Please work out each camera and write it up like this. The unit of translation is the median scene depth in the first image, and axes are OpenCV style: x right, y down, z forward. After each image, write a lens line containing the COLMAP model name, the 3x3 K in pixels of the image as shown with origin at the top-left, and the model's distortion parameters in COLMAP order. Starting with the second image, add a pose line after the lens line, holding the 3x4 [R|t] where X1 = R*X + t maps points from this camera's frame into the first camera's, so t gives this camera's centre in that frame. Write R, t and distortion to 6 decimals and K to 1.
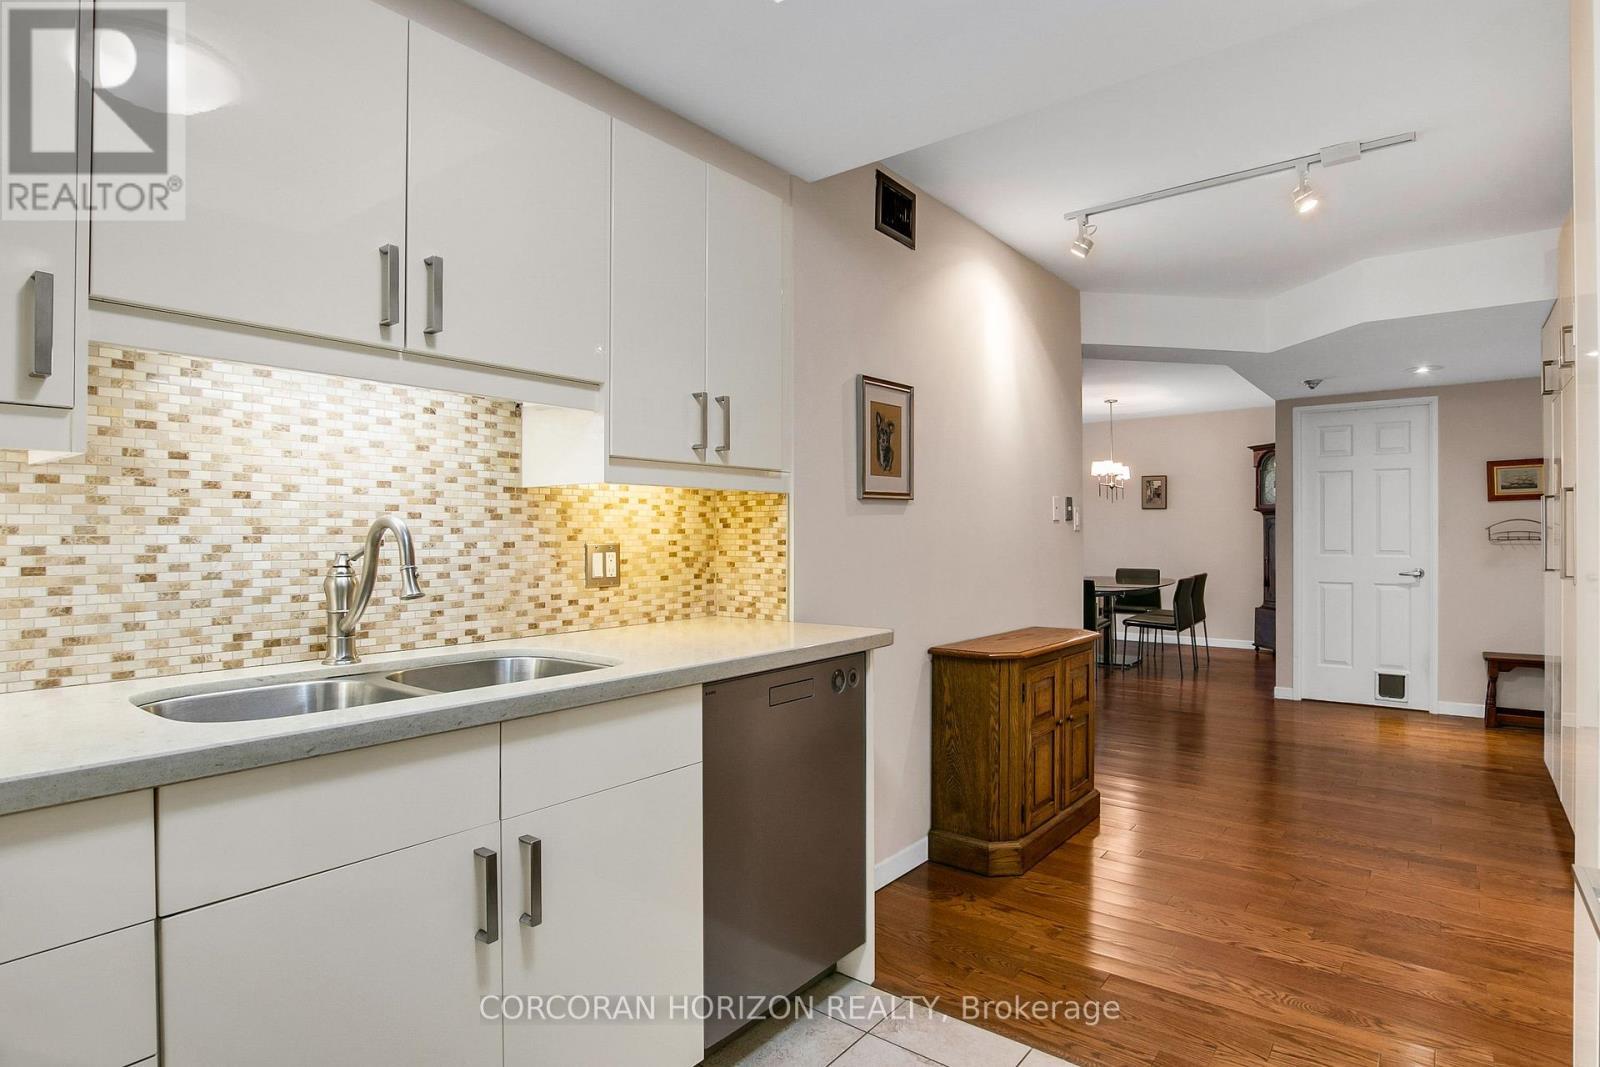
lens RADIAL K [[871.1, 0, 796.9], [0, 871.1, 533.3], [0, 0, 1]] dist [-0.022254, 0.001171]
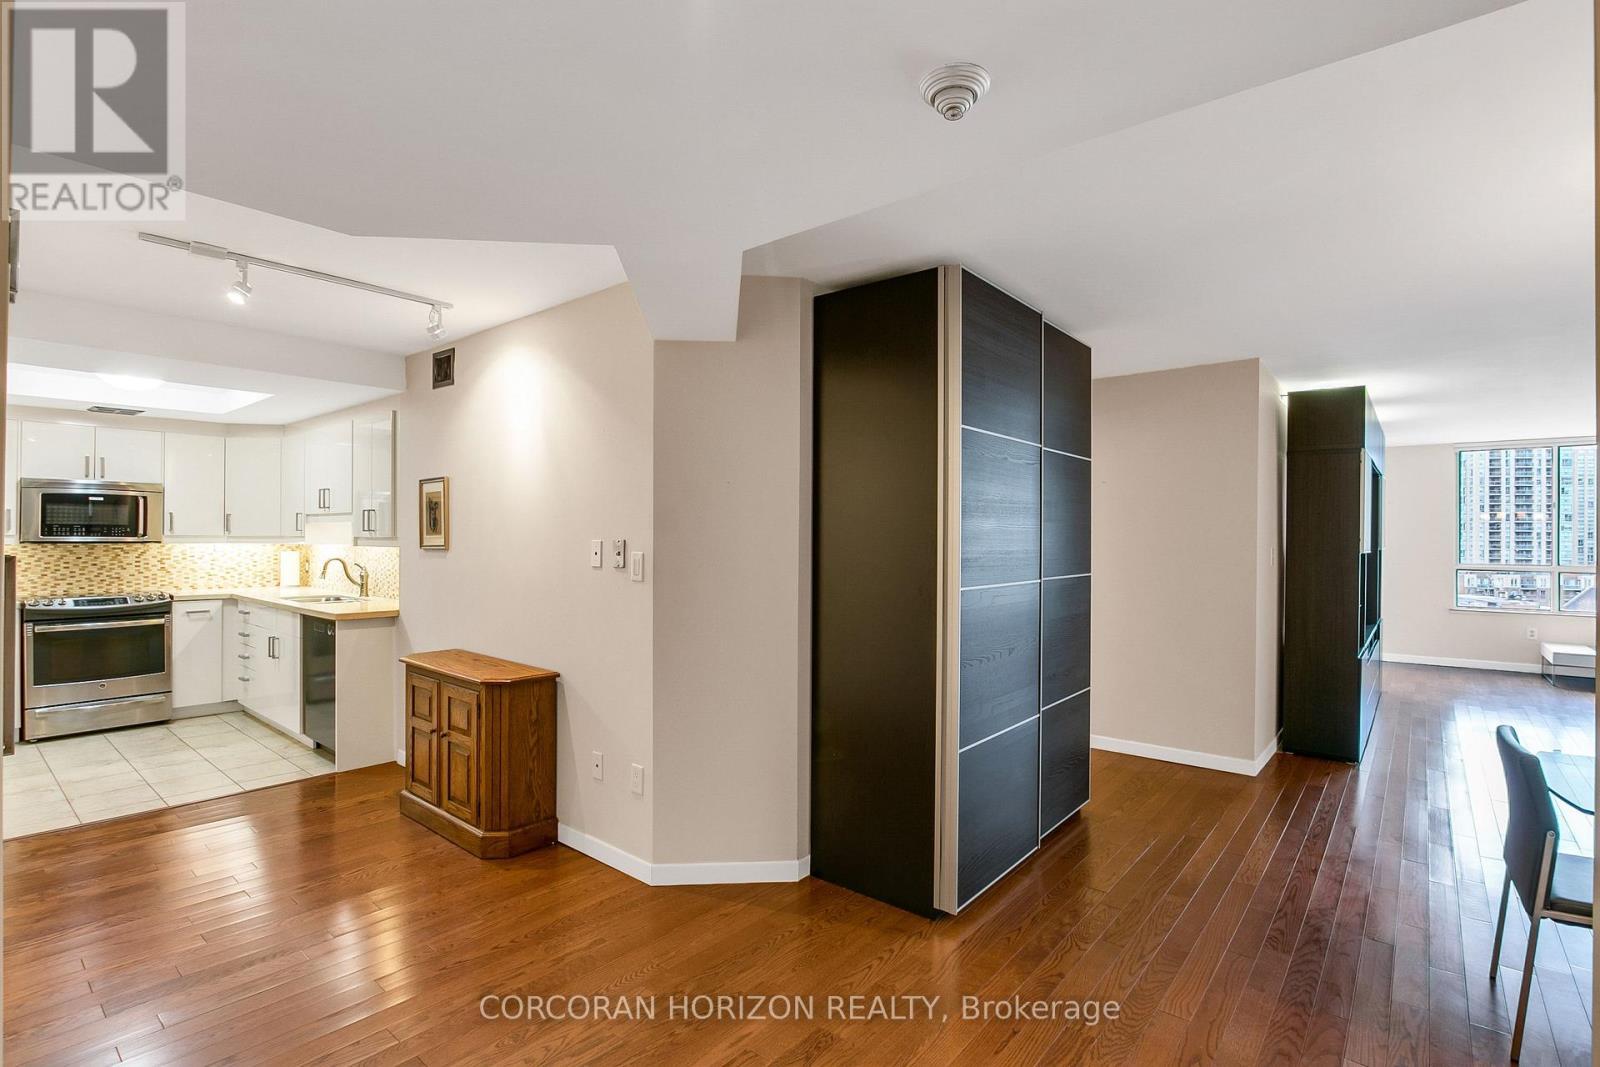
lens RADIAL K [[771.5, 0, 792.3], [0, 771.5, 528.7], [0, 0, 1]] dist [-0.021271, 0.001903]
pose [[-0.051117, -0.004647, -0.998682, 2.052468], [-0.003952, 0.999982, -0.004451, -0.099103], [0.998685, 0.003720, -0.051134, 2.347758]]
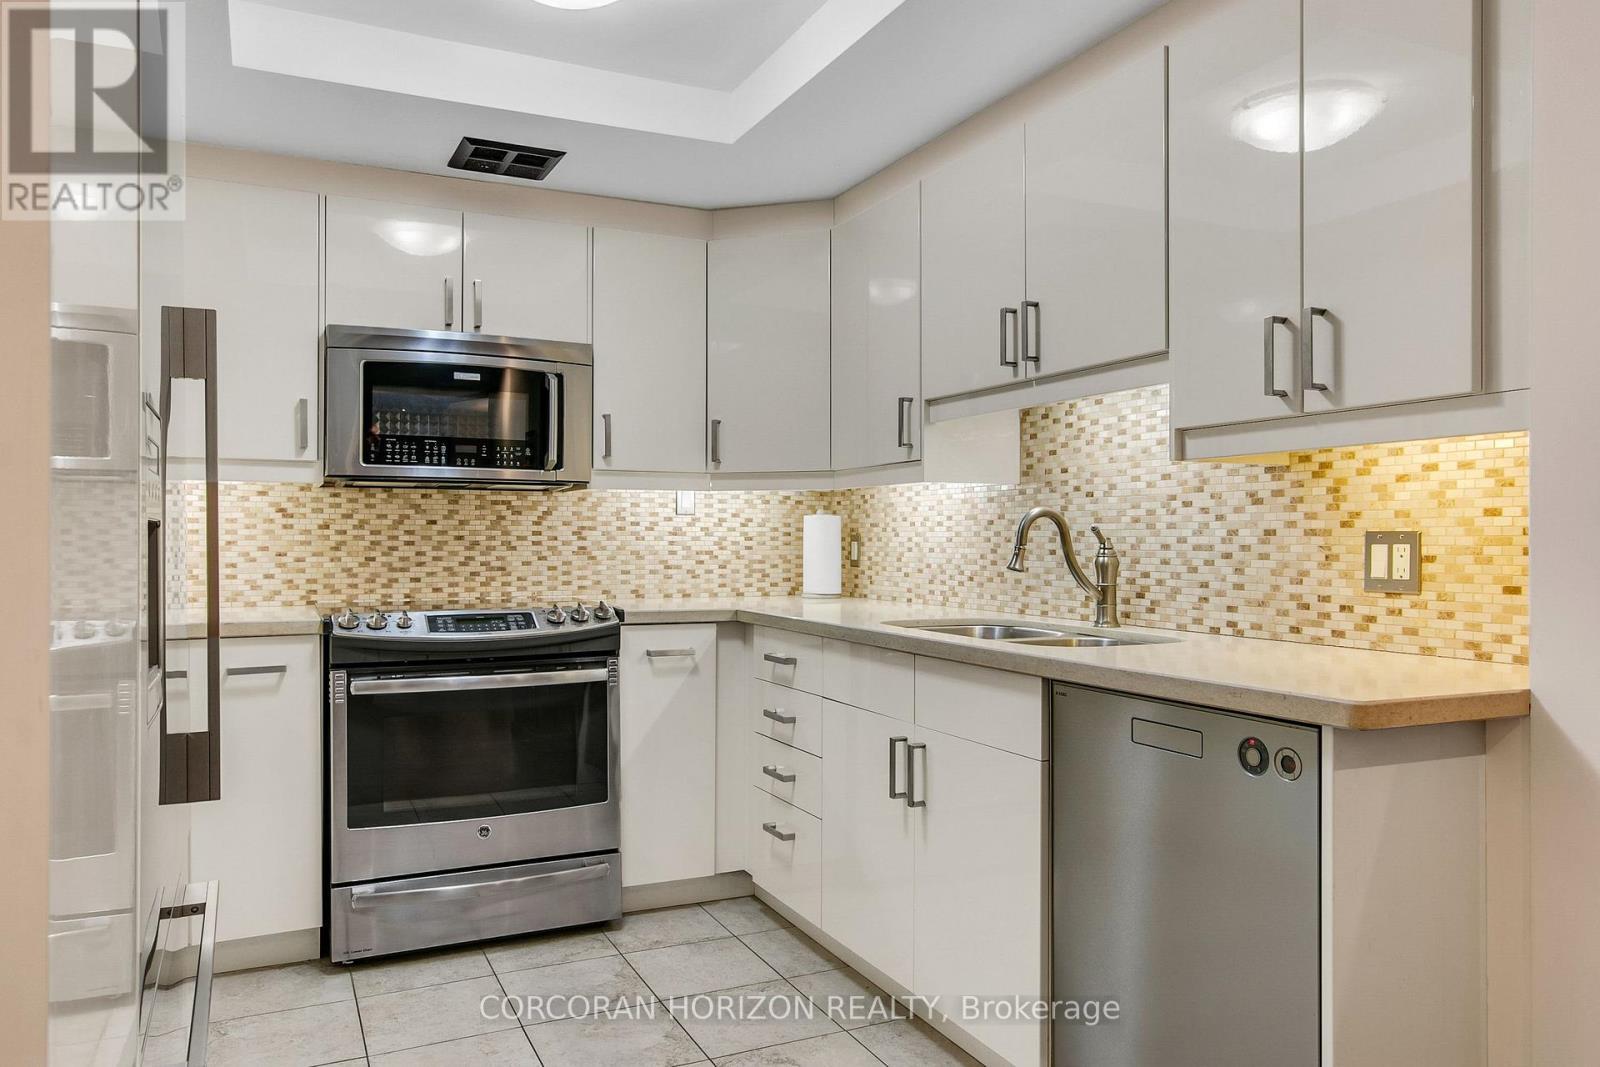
lens RADIAL K [[1092.5, 0, 798.6], [0, 1092.5, 537.6], [0, 0, 1]] dist [0.008059, 0.000617]
pose [[-0.444667, 0.000005, -0.895696, 0.863237], [-0.000794, 1.000000, 0.000400, 0.018318], [0.895696, 0.000889, -0.444667, 1.055710]]
